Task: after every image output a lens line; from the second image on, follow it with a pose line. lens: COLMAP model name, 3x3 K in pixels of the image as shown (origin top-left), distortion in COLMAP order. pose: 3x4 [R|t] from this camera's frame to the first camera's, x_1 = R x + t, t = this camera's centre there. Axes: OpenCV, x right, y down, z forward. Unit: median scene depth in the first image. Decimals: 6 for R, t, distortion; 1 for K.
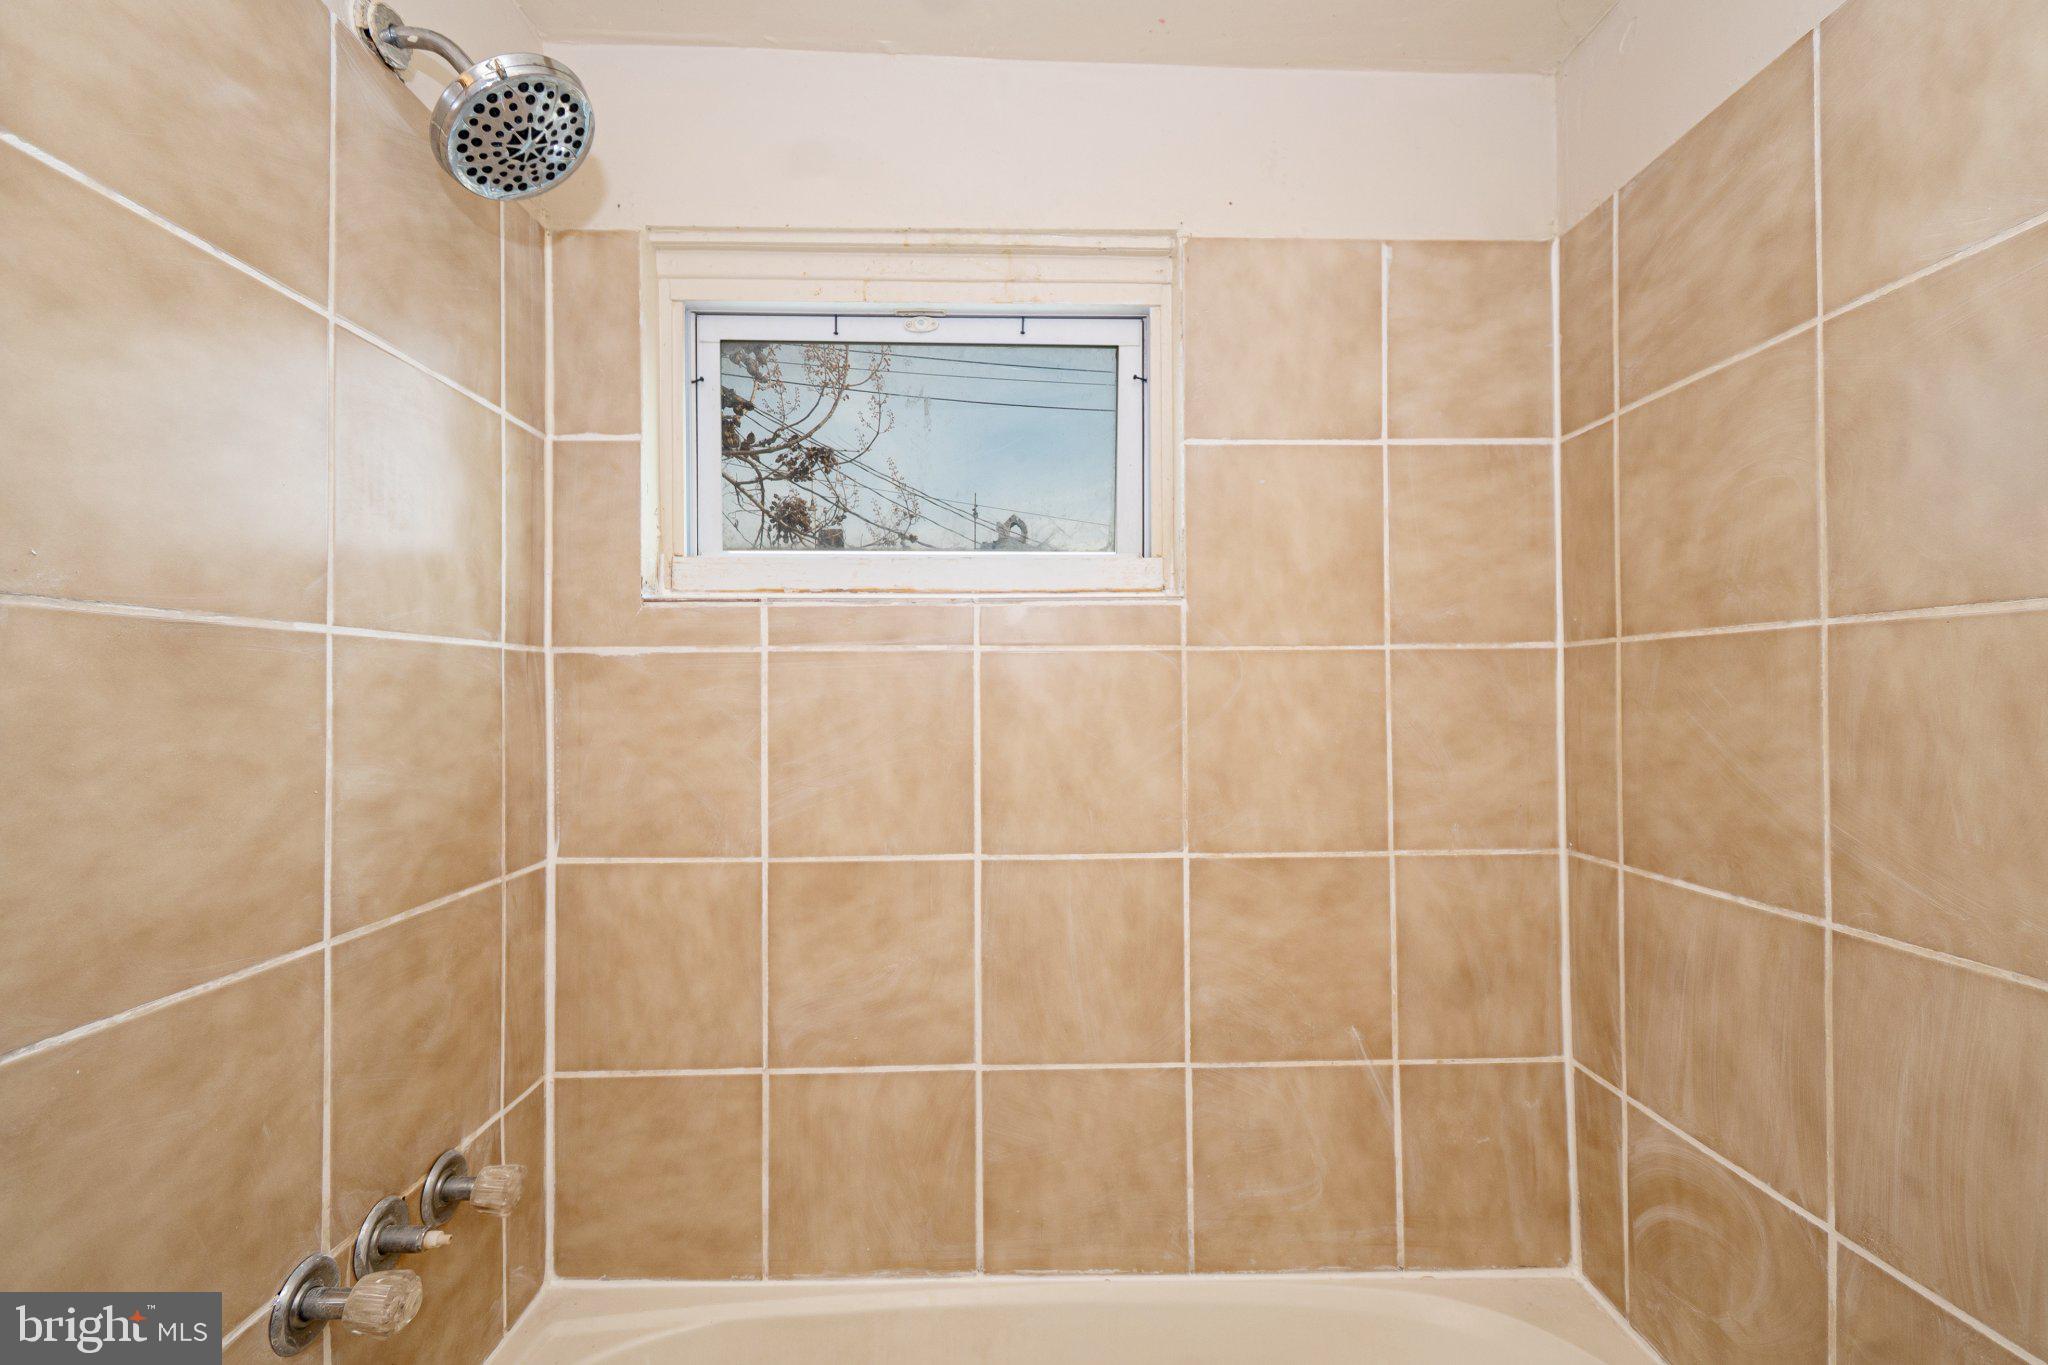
lens RADIAL K [[924.0, 0, 1052.7], [0, 924.0, 680.9], [0, 0, 1]] dist [0.009765, -0.003655]
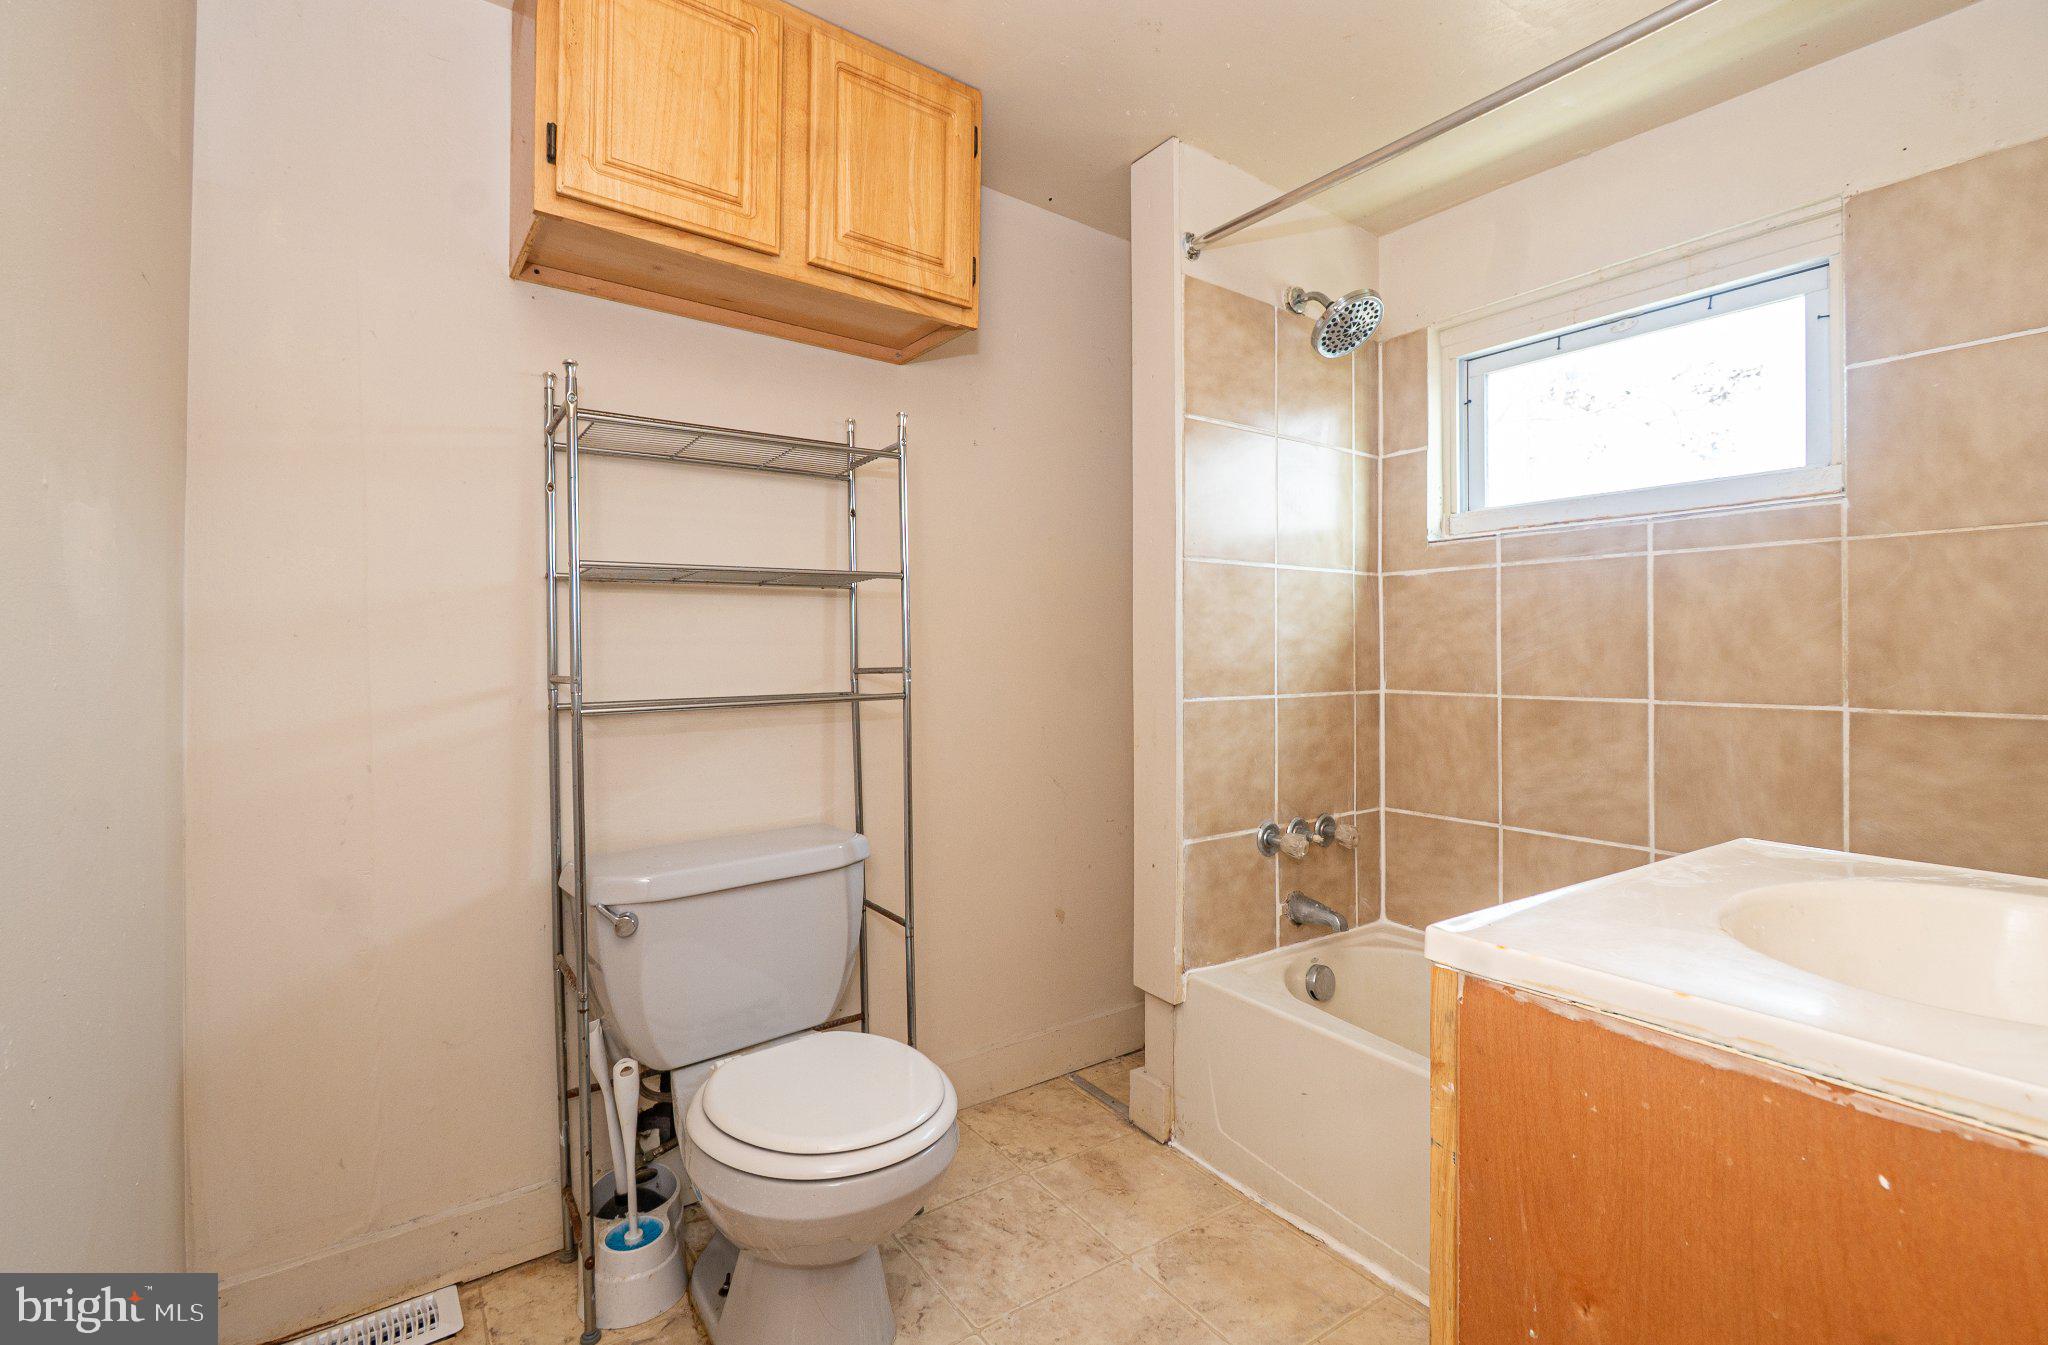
lens RADIAL K [[924.0, 0, 1028.2], [0, 924.0, 658.0], [0, 0, 1]] dist [0.009765, -0.003655]
pose [[0.563575, 0.007582, -0.826030, 0.560031], [0.010246, 0.999817, 0.016168, 0.092615], [0.826001, -0.017575, 0.563394, -0.589328]]
